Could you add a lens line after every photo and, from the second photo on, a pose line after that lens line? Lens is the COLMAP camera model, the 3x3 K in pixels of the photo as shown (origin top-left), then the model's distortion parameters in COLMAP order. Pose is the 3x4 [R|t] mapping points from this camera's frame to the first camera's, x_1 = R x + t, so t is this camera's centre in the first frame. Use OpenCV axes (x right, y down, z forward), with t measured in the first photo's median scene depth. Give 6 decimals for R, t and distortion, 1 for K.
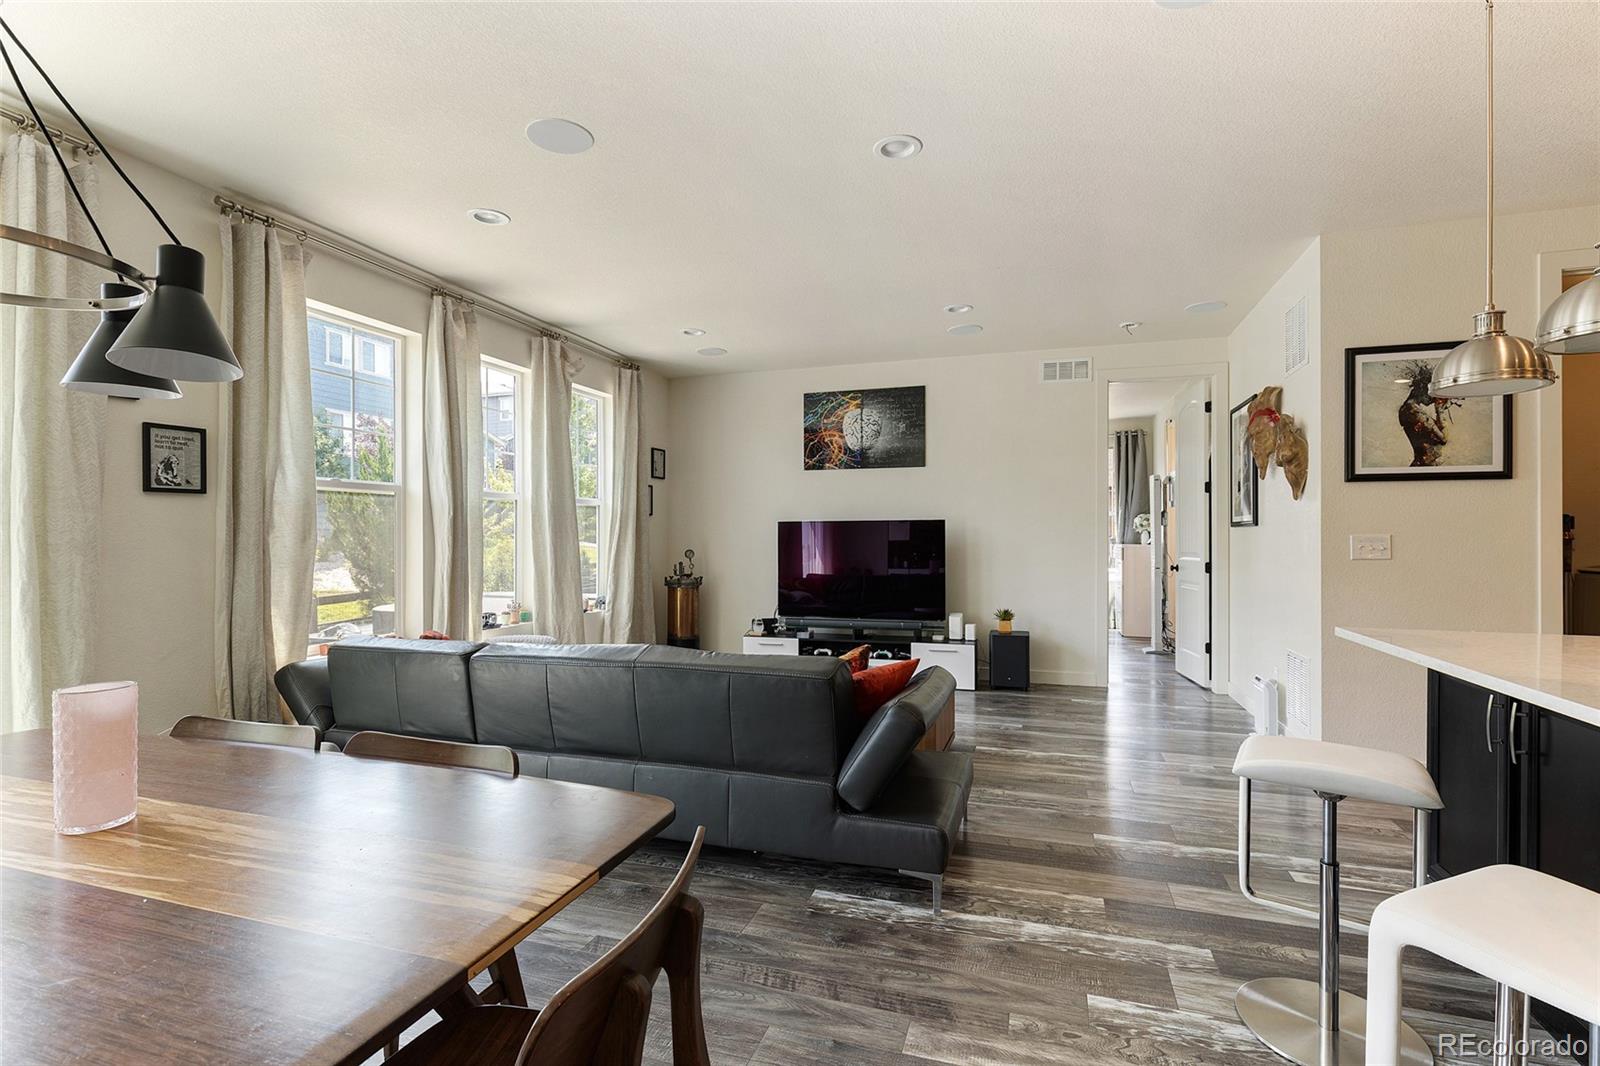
lens RADIAL K [[740.7, 0, 804.2], [0, 740.7, 536.8], [0, 0, 1]] dist [0.014977, 0.000135]
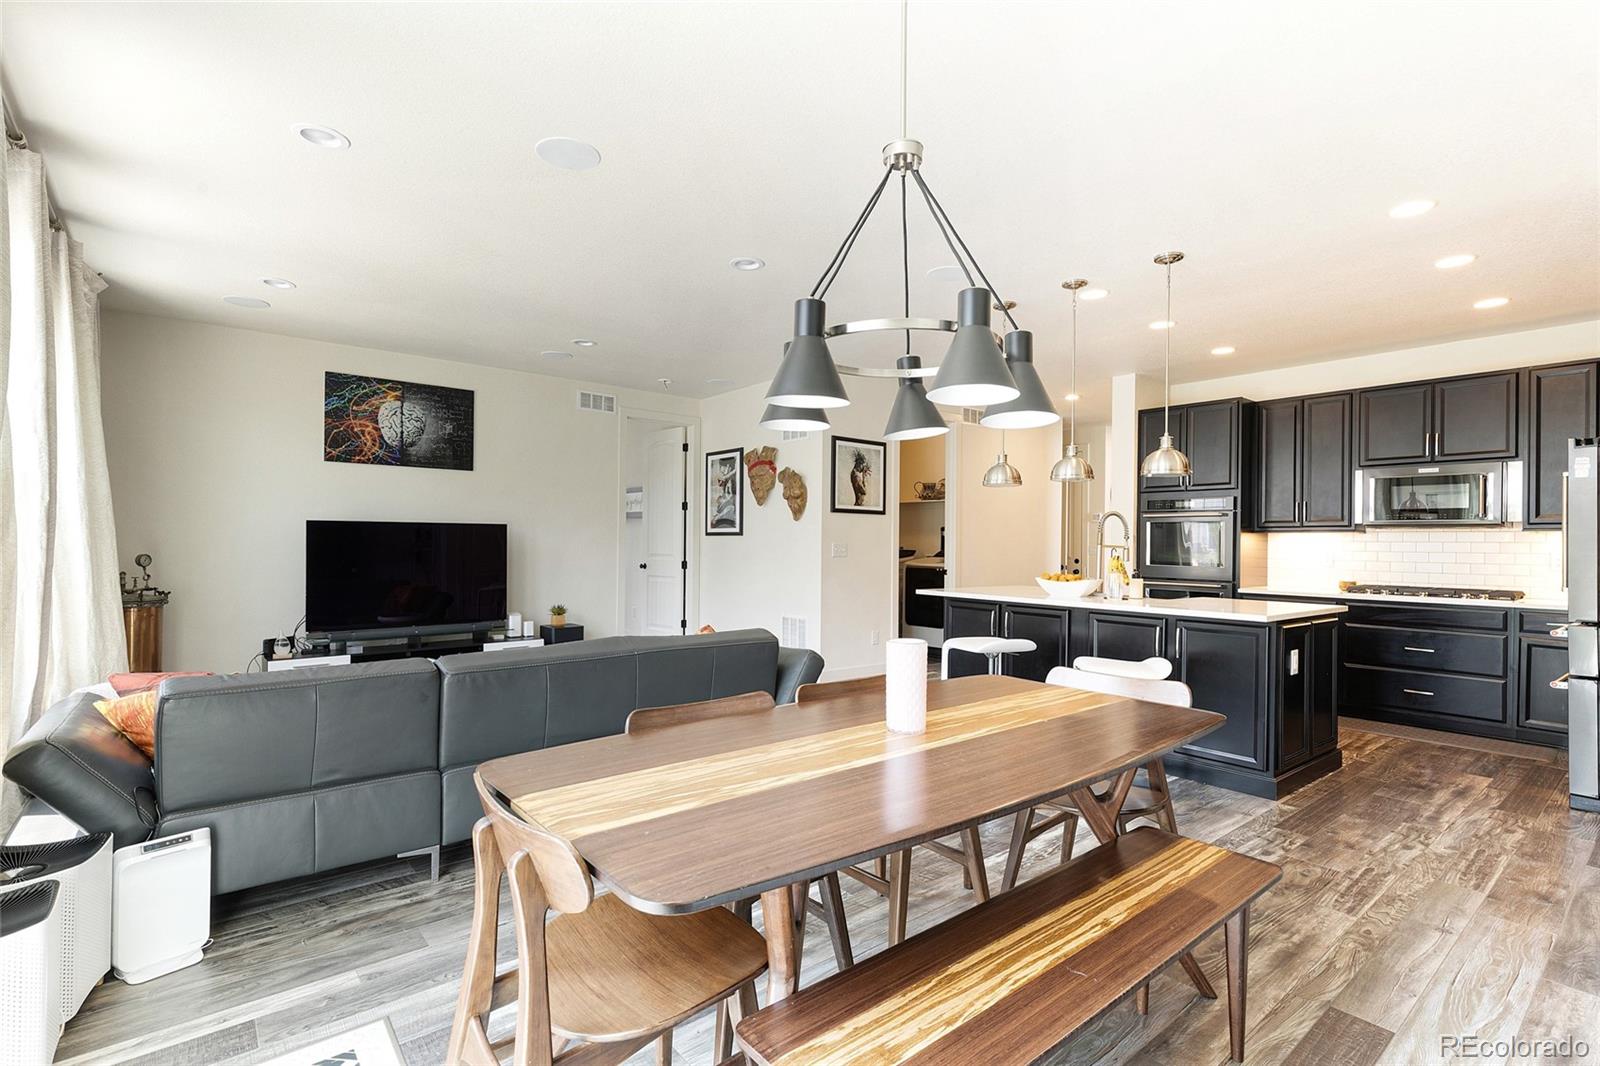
lens RADIAL K [[741.3, 0, 809.4], [0, 741.3, 538.9], [0, 0, 1]] dist [0.012634, 0.000053]
pose [[0.543184, 0.011697, 0.839532, -0.464545], [-0.010543, 0.999919, -0.007110, 0.000813], [-0.839548, -0.004990, 0.543263, 0.065977]]
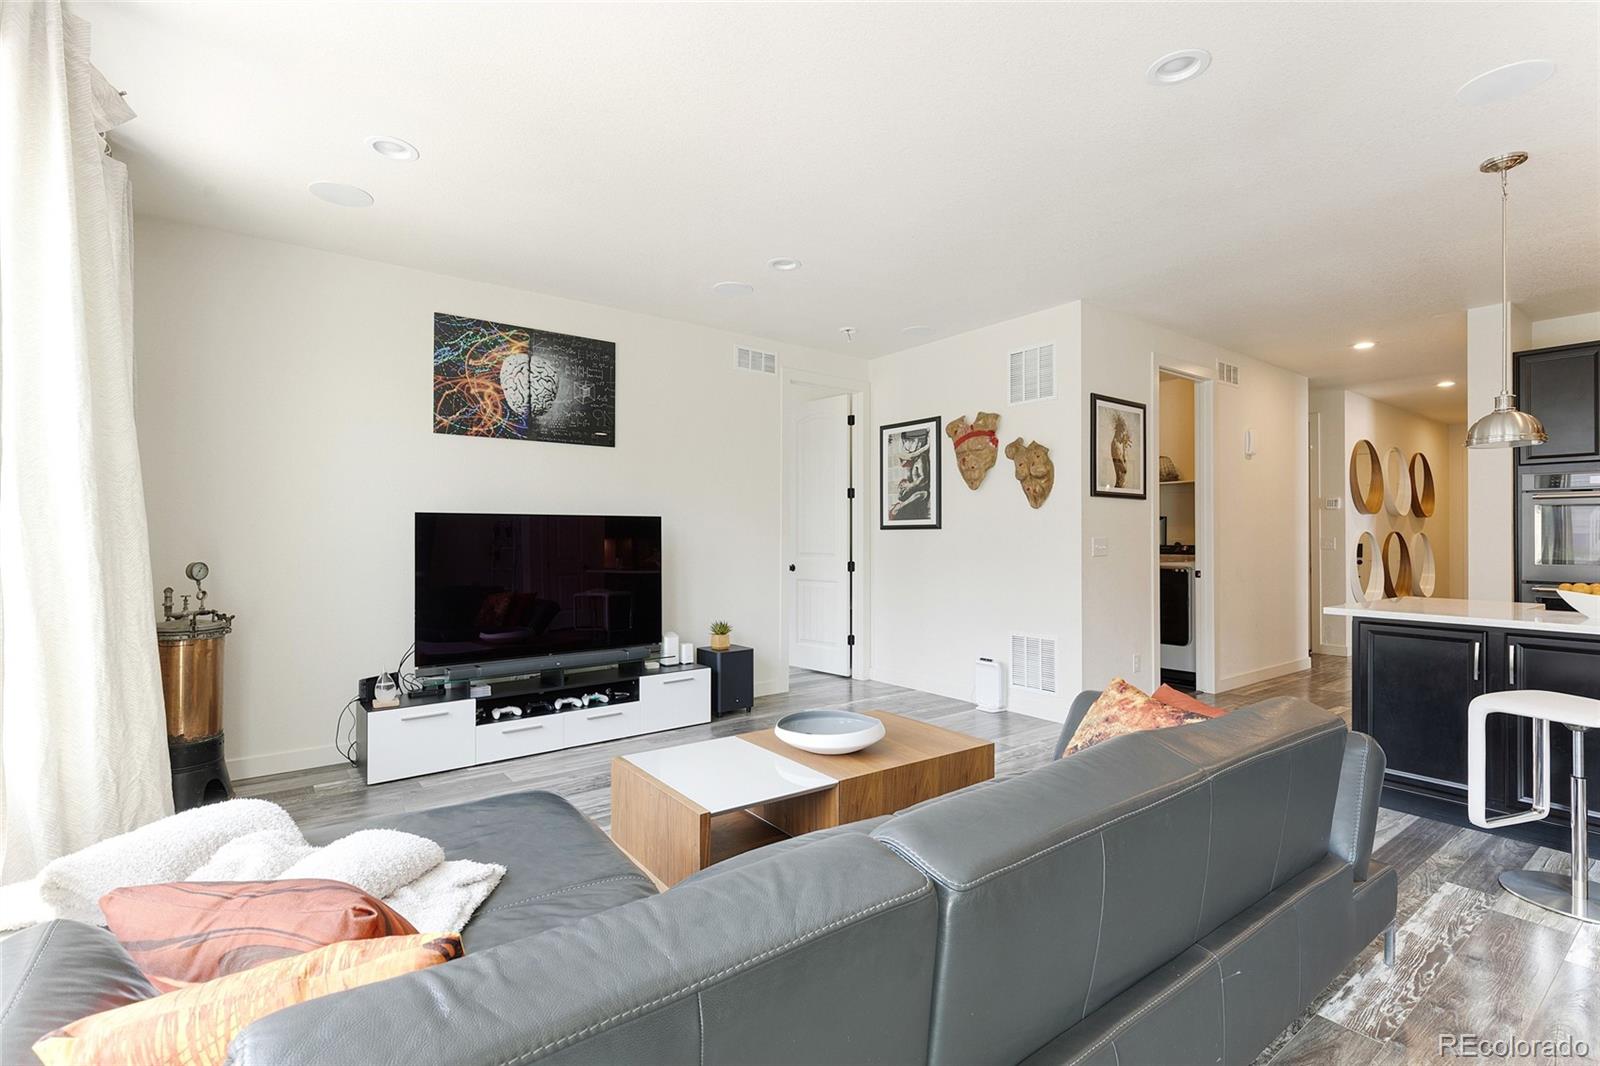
lens RADIAL K [[739.3, 0, 819.8], [0, 739.3, 526.7], [0, 0, 1]] dist [0.010912, 0.000172]
pose [[0.571384, 0.014211, 0.820560, -0.368256], [-0.001860, 0.999870, -0.016021, 0.000514], [-0.820681, 0.007628, 0.571336, 0.405985]]
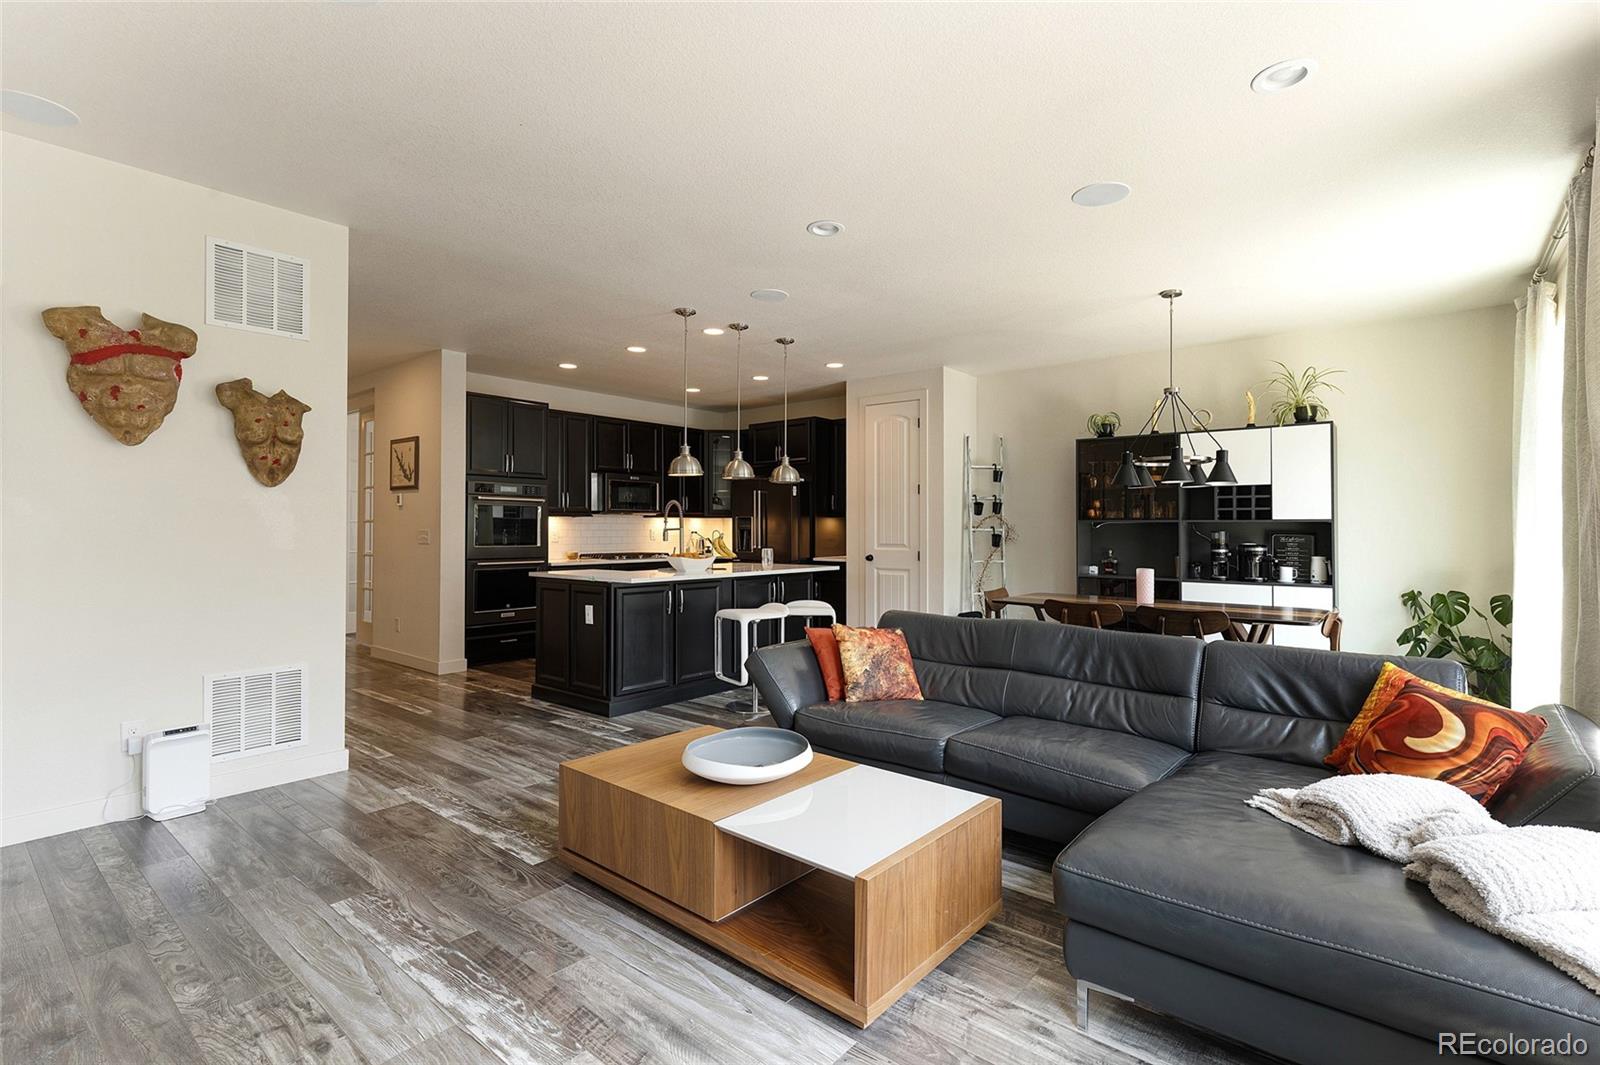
lens RADIAL K [[746.2, 0, 796.9], [0, 746.2, 506.1], [0, 0, 1]] dist [0.001452, -0.000077]
pose [[-0.923055, 0.012482, 0.384465, -0.153292], [0.001386, 0.999575, -0.029125, -0.000832], [-0.384665, -0.026352, -0.922680, 1.055650]]
